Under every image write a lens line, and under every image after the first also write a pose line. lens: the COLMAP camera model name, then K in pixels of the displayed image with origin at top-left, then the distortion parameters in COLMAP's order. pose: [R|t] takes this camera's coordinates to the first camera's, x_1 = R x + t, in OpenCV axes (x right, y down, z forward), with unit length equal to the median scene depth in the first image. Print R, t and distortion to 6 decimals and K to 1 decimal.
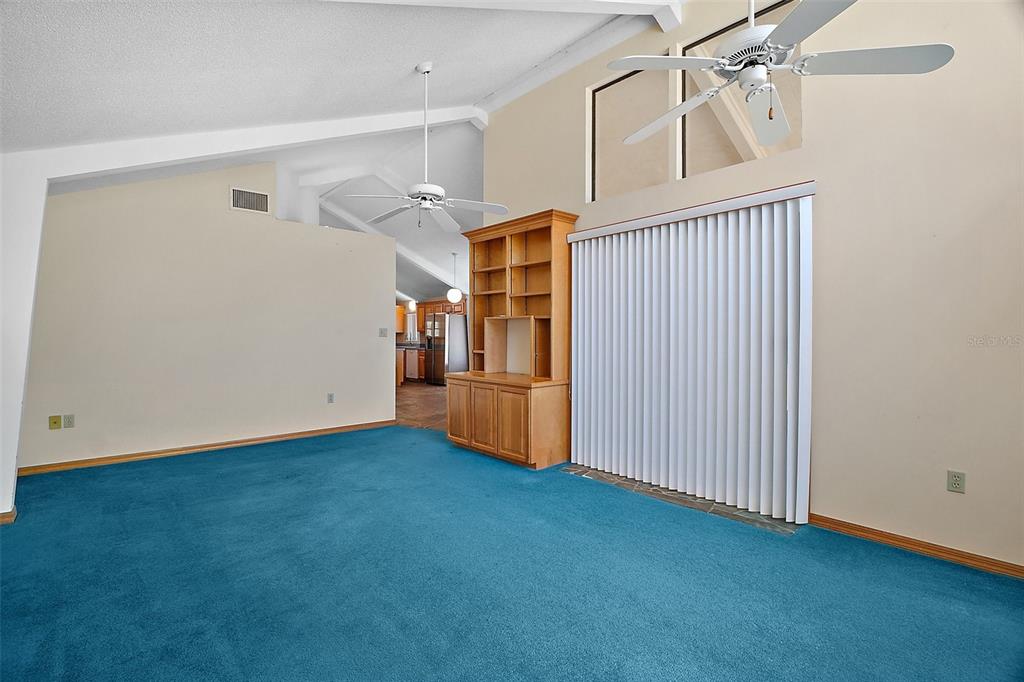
lens RADIAL K [[475.5, 0, 501.2], [0, 475.5, 347.6], [0, 0, 1]] dist [0.012071, -0.017902]
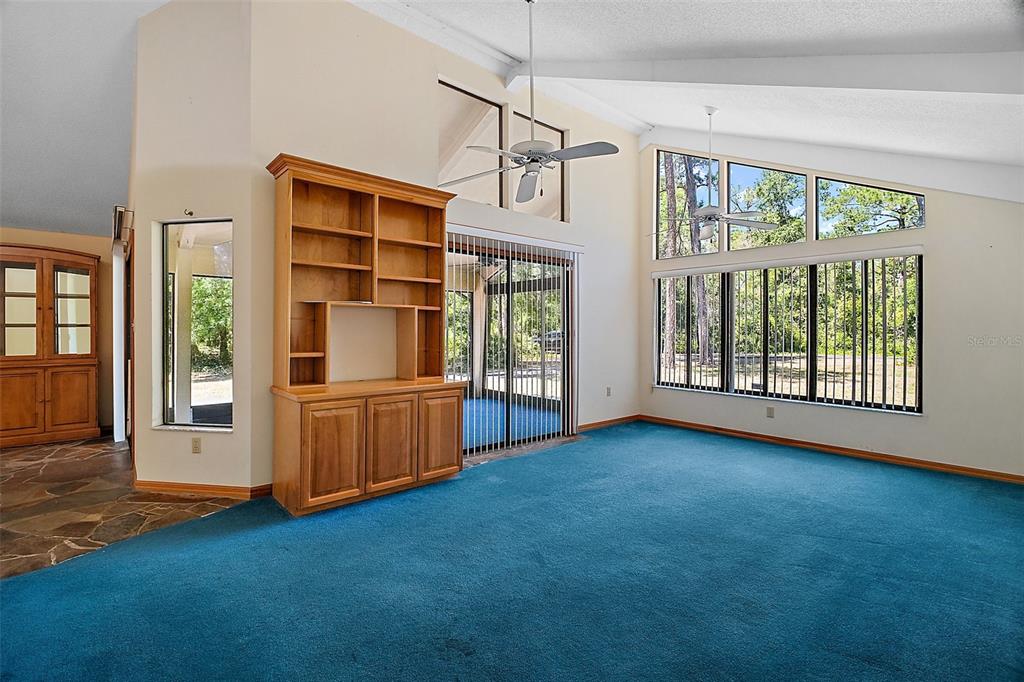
lens RADIAL K [[475.5, 0, 501.2], [0, 475.5, 347.6], [0, 0, 1]] dist [0.012071, -0.017902]
pose [[-0.031454, -0.034416, 0.998913, -0.781984], [0.021433, 0.999154, 0.035099, -0.019879], [-0.999275, 0.022514, -0.030689, 0.877565]]
